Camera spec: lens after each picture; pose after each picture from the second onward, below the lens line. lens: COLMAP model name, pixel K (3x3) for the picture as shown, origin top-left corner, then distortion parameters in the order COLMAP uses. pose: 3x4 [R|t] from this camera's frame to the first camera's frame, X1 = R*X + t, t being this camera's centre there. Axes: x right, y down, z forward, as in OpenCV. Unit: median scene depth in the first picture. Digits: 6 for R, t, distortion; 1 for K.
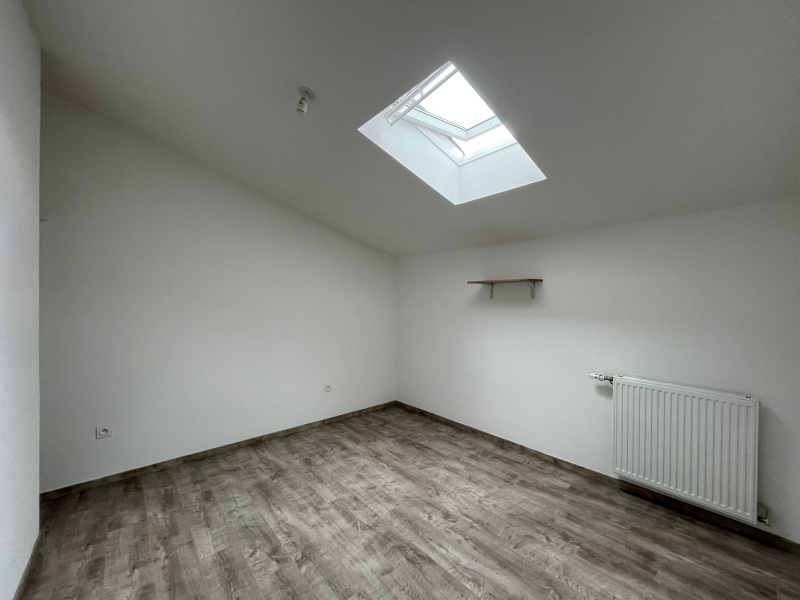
lens RADIAL K [[324.8, 0, 395.1], [0, 324.8, 301.3], [0, 0, 1]] dist [-0.001115, -0.001089]
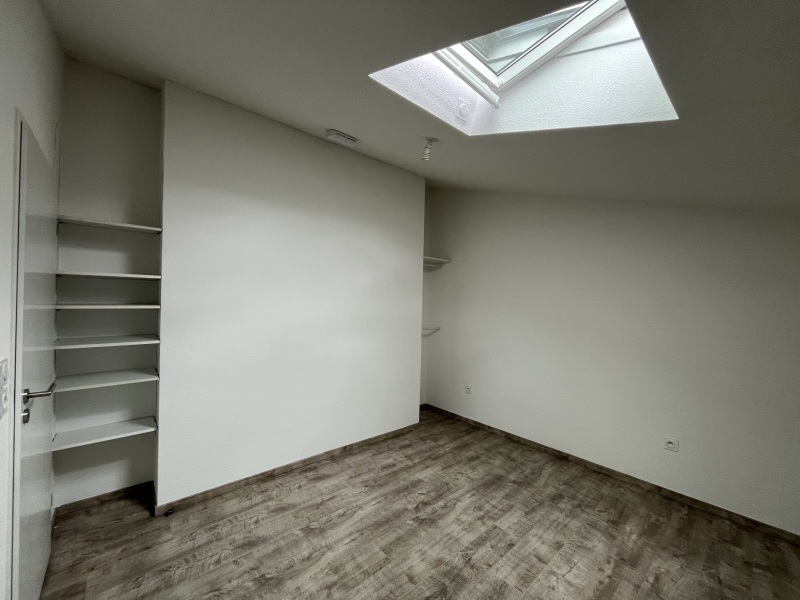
lens RADIAL K [[324.8, 0, 395.3], [0, 324.8, 298.0], [0, 0, 1]] dist [-0.001115, -0.001089]
pose [[0.013628, 0.000654, -0.999907, 0.686158], [-0.025351, 0.999679, 0.000308, -0.029205], [0.999586, 0.025345, 0.013640, 0.636029]]
